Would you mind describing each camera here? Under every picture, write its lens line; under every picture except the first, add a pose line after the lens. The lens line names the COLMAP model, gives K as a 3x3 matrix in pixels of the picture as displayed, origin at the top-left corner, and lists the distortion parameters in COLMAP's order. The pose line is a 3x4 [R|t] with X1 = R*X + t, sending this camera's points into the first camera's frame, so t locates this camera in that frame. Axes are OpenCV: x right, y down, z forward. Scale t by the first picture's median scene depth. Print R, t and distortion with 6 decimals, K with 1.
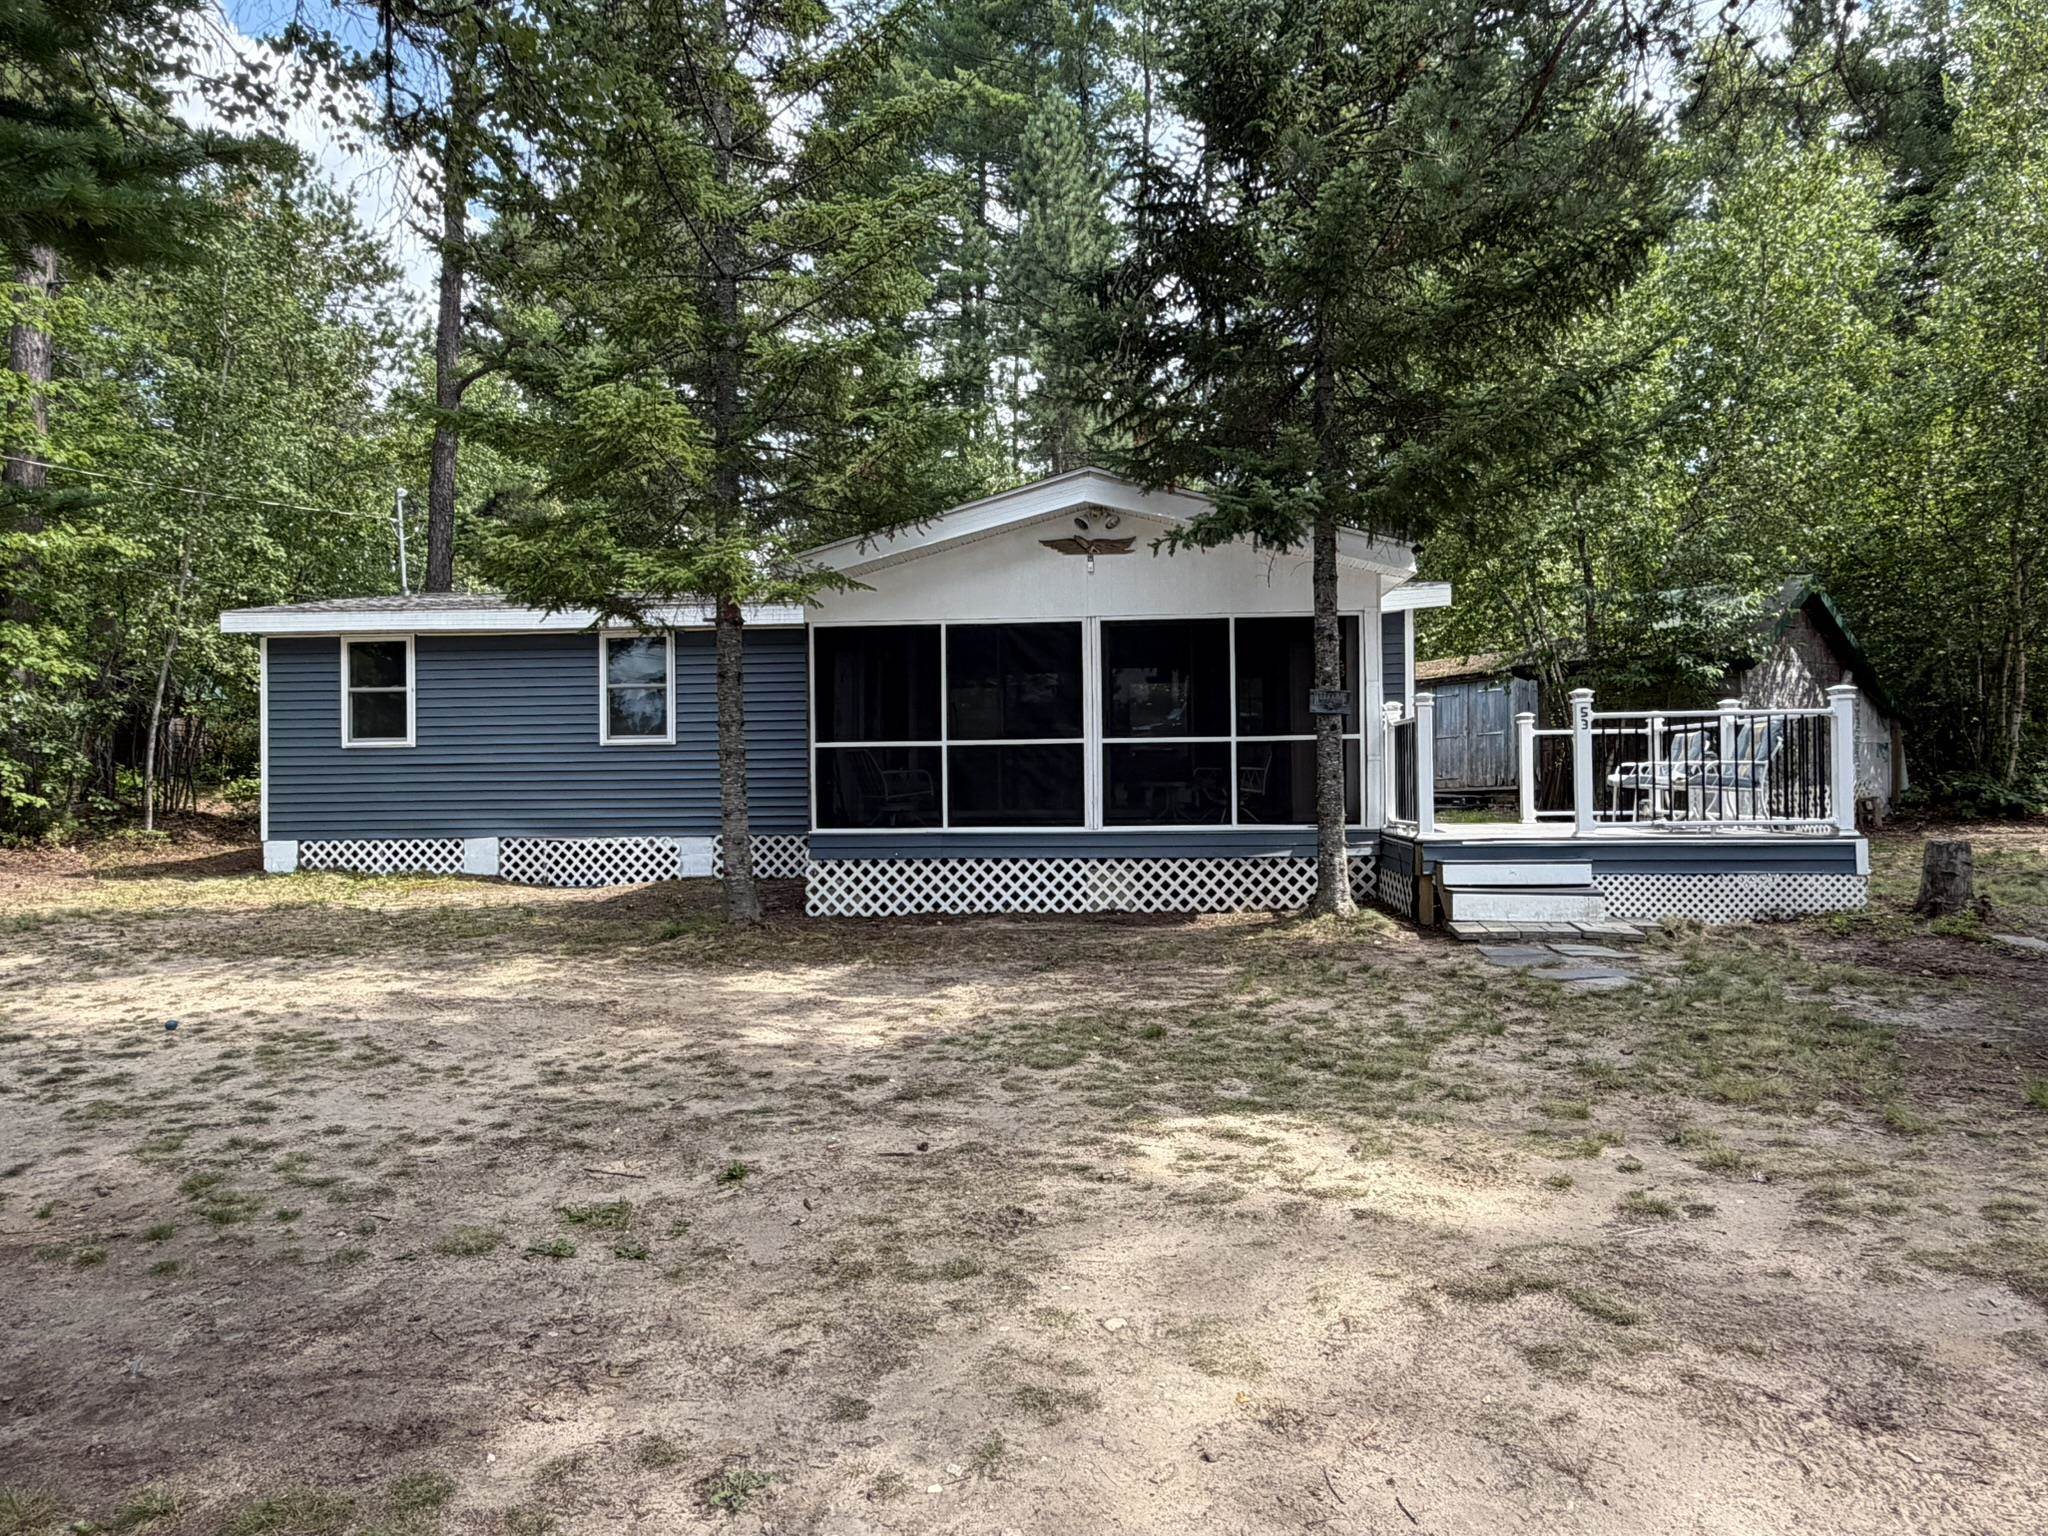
lens RADIAL K [[1293.4, 0, 1021.2], [0, 1293.4, 770.0], [0, 0, 1]] dist [0.004799, 0.000679]
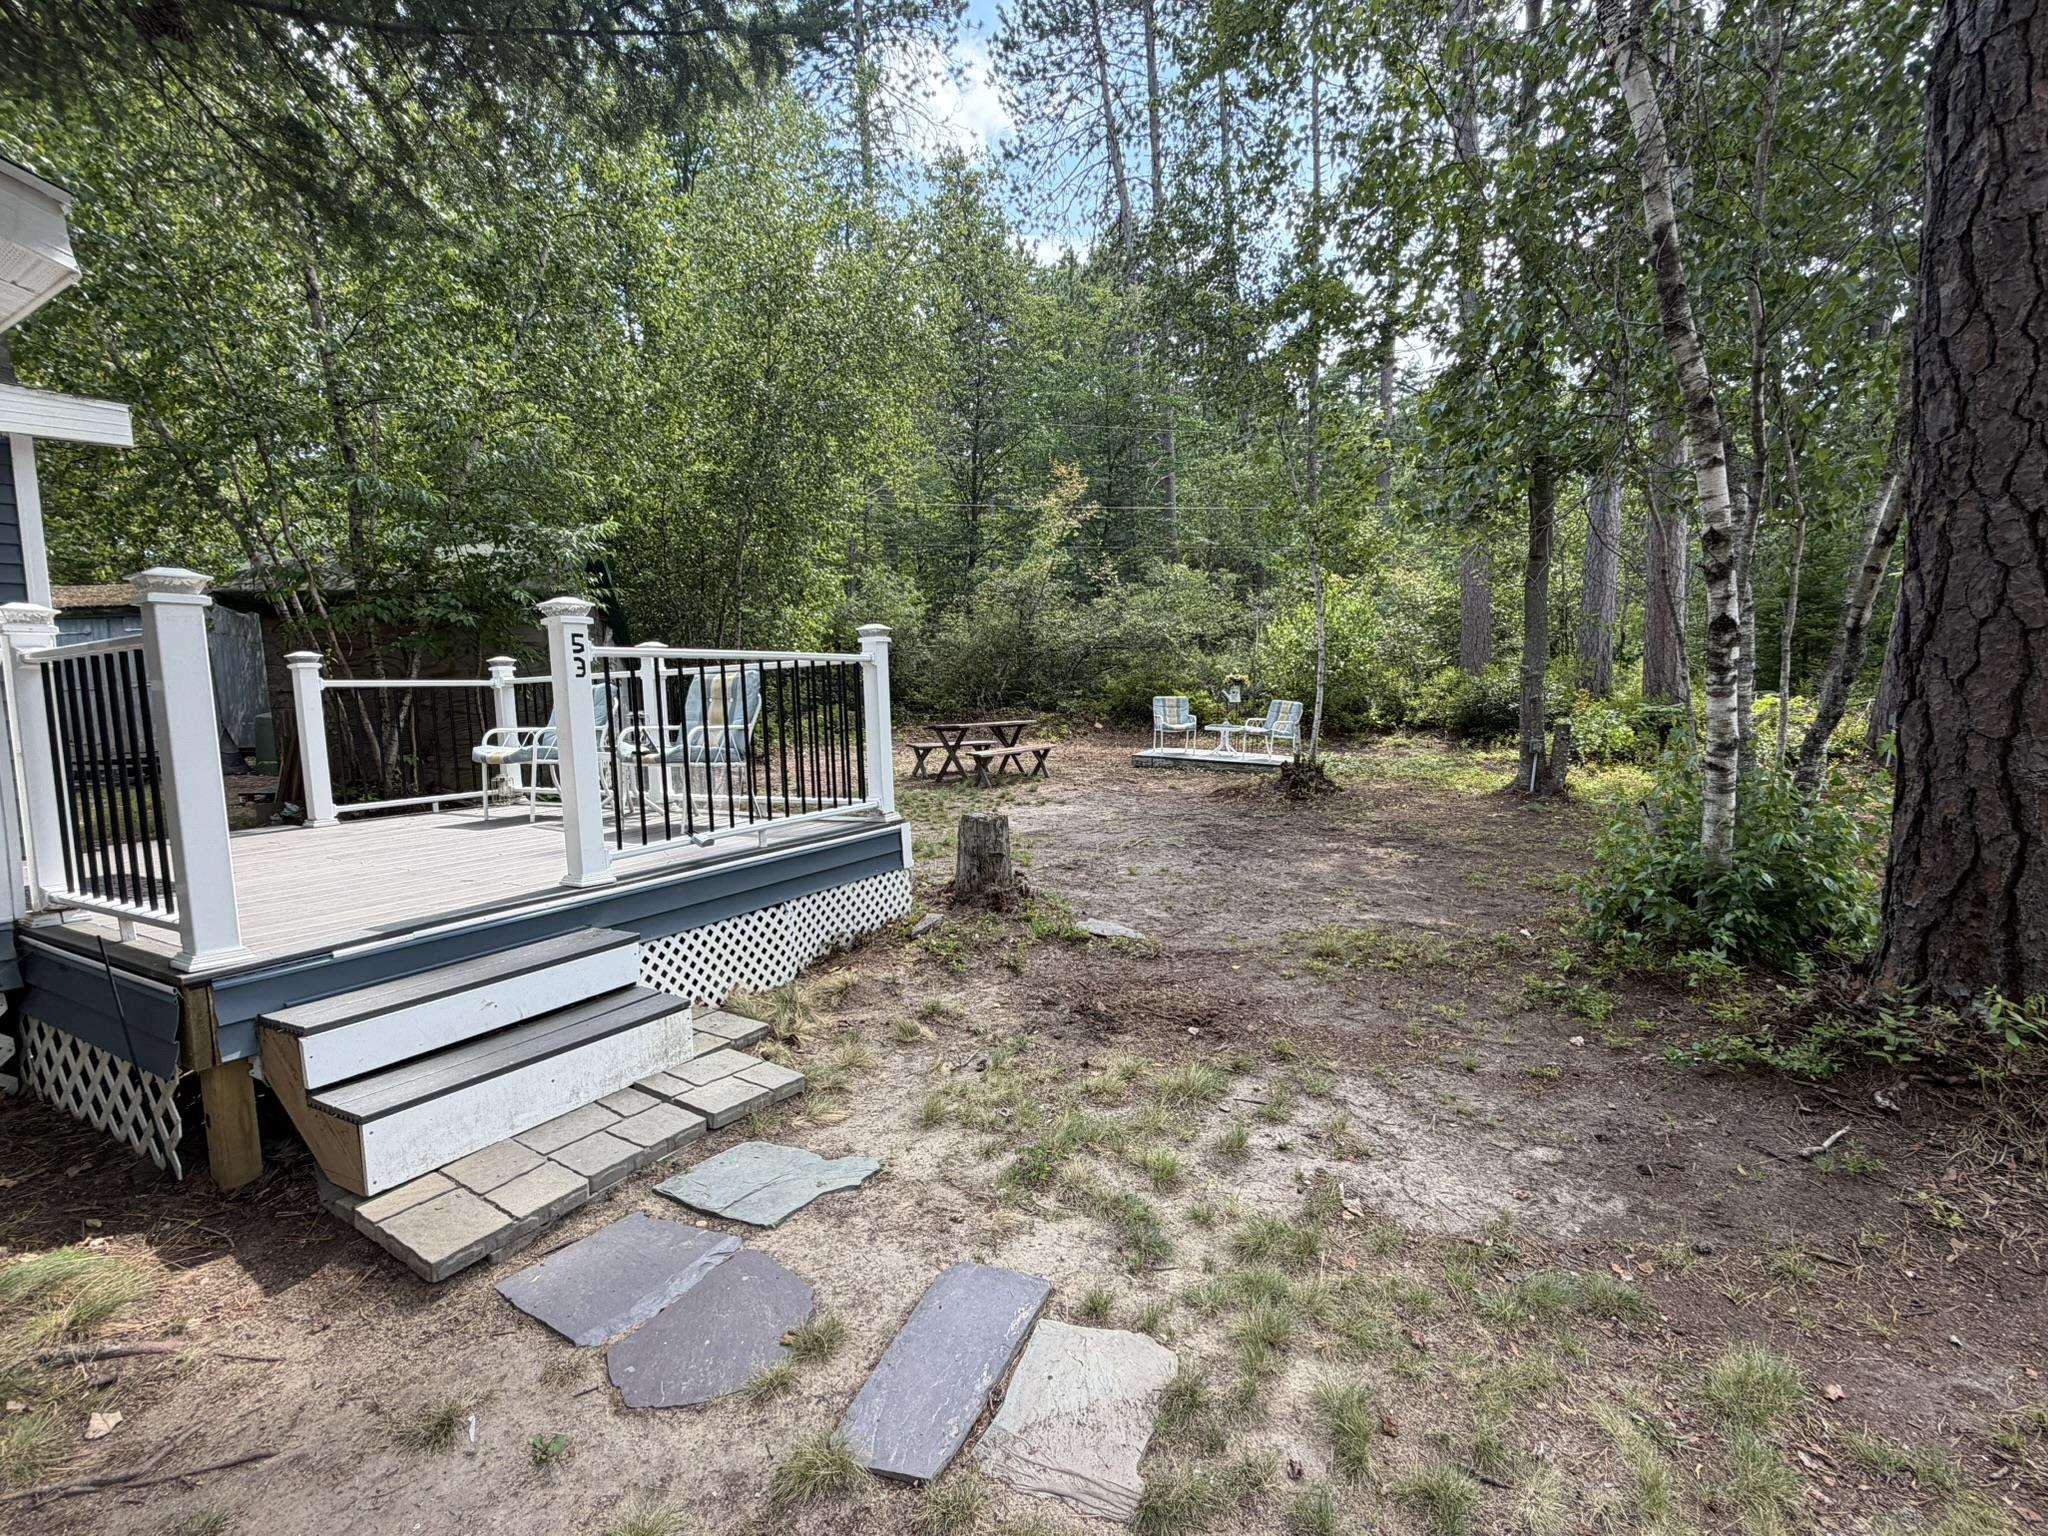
lens RADIAL K [[907.9, 0, 1023.5], [0, 907.9, 766.5], [0, 0, 1]] dist [0.006663, -0.002397]
pose [[0.409786, -0.072376, 0.909306, 0.177151], [0.019443, 0.997314, 0.070618, -0.018105], [-0.911975, -0.011259, 0.410092, 0.697874]]
